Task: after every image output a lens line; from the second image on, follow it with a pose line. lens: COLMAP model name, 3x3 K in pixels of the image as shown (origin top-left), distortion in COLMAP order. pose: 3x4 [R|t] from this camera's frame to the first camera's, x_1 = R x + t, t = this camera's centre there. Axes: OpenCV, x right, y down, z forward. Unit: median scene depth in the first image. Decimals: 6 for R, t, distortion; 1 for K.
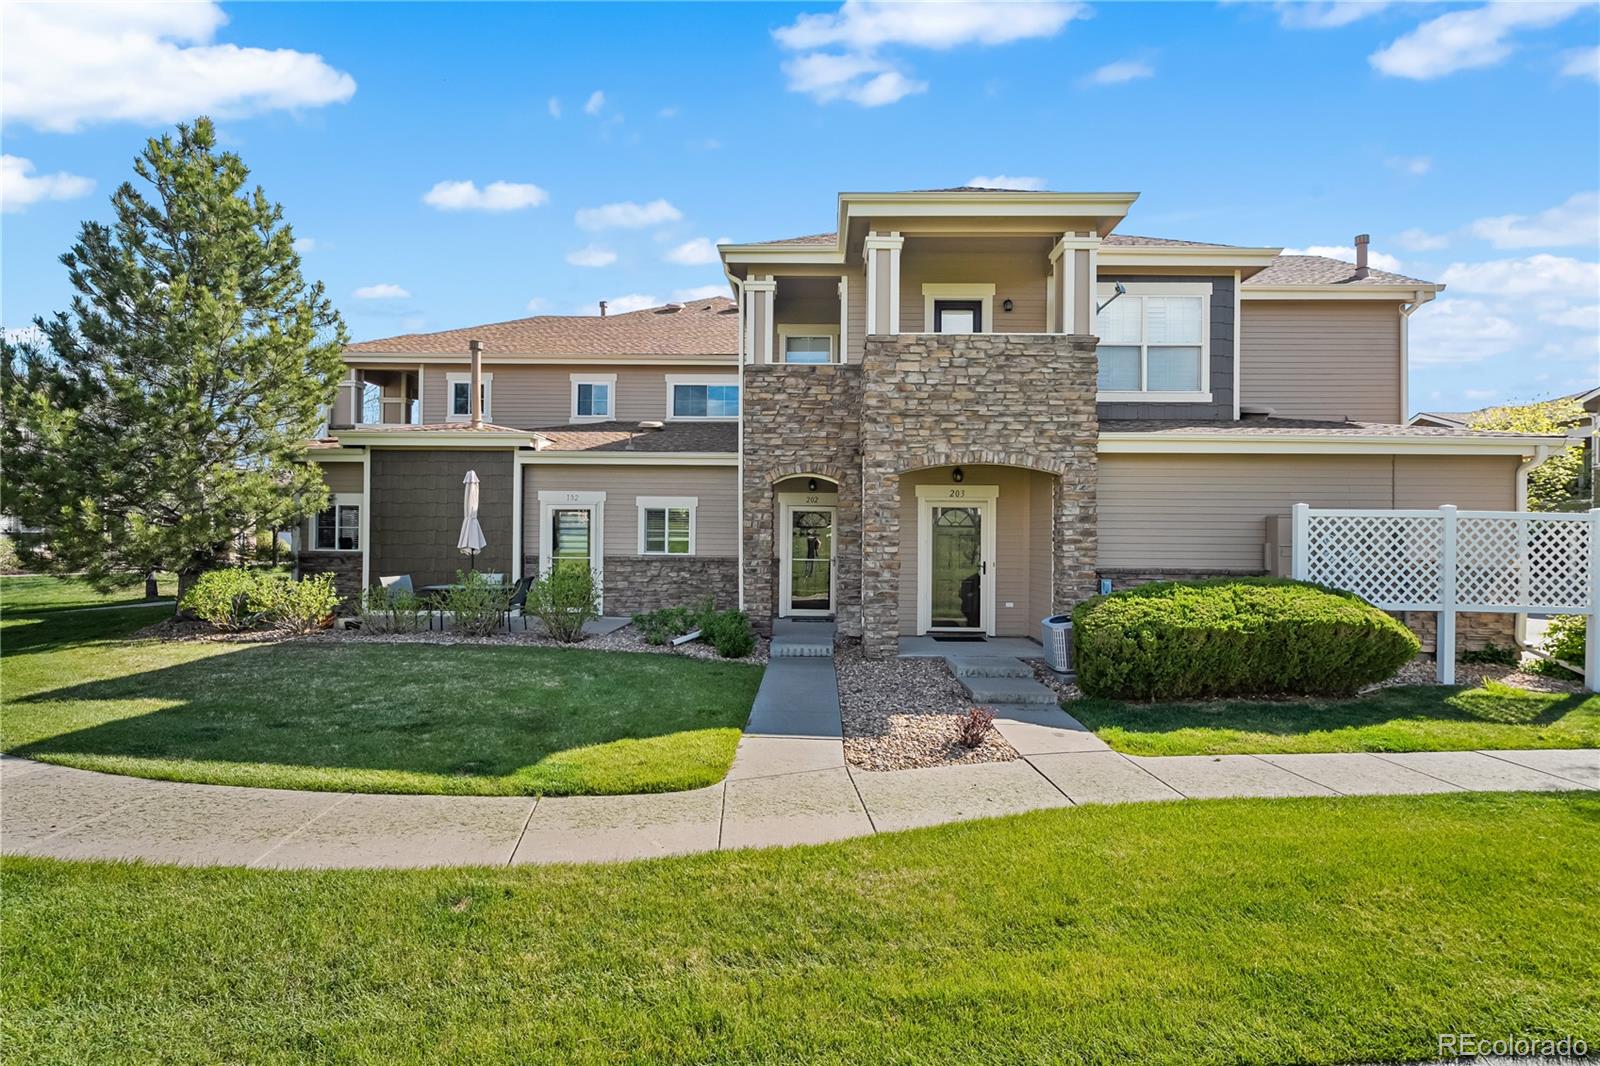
lens RADIAL K [[823.7, 0, 802.4], [0, 823.7, 543.4], [0, 0, 1]] dist [-0.015549, 0.000909]
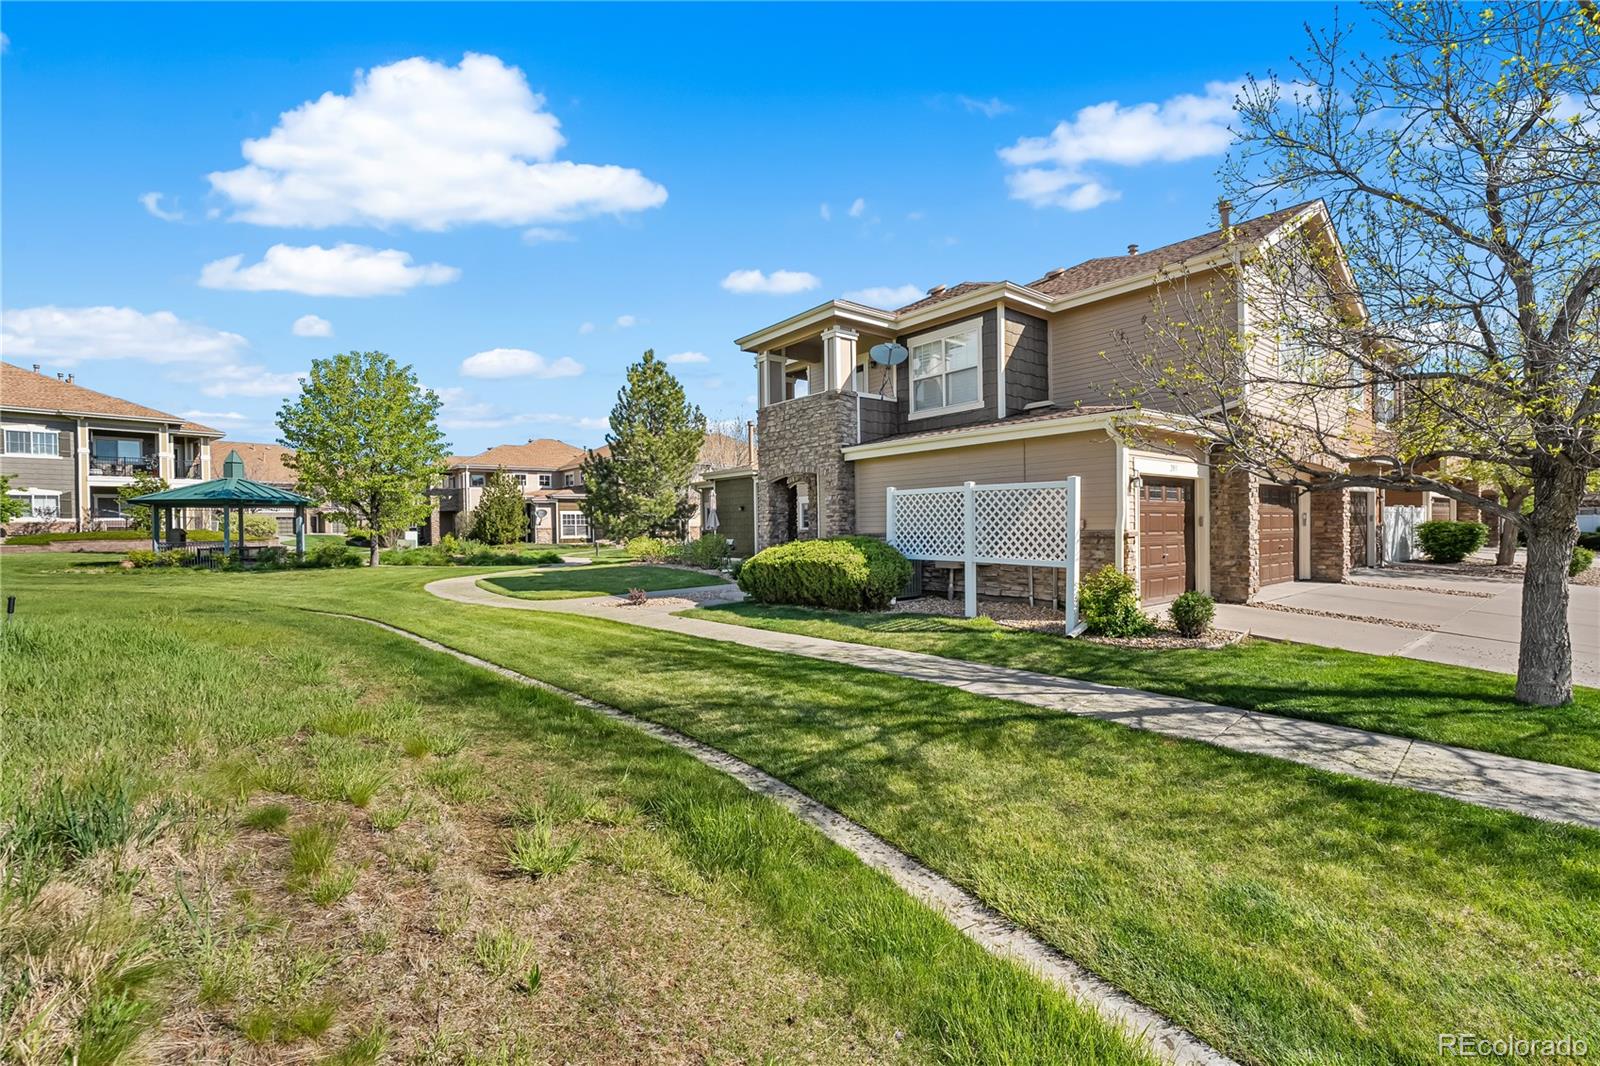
lens RADIAL K [[681.4, 0, 799.2], [0, 681.4, 534.5], [0, 0, 1]] dist [-0.016146, 0.001697]
pose [[0.631926, -0.007046, -0.774997, 1.338553], [0.016794, 0.999848, 0.004604, 0.026354], [0.774847, -0.015924, 0.631949, 0.085077]]
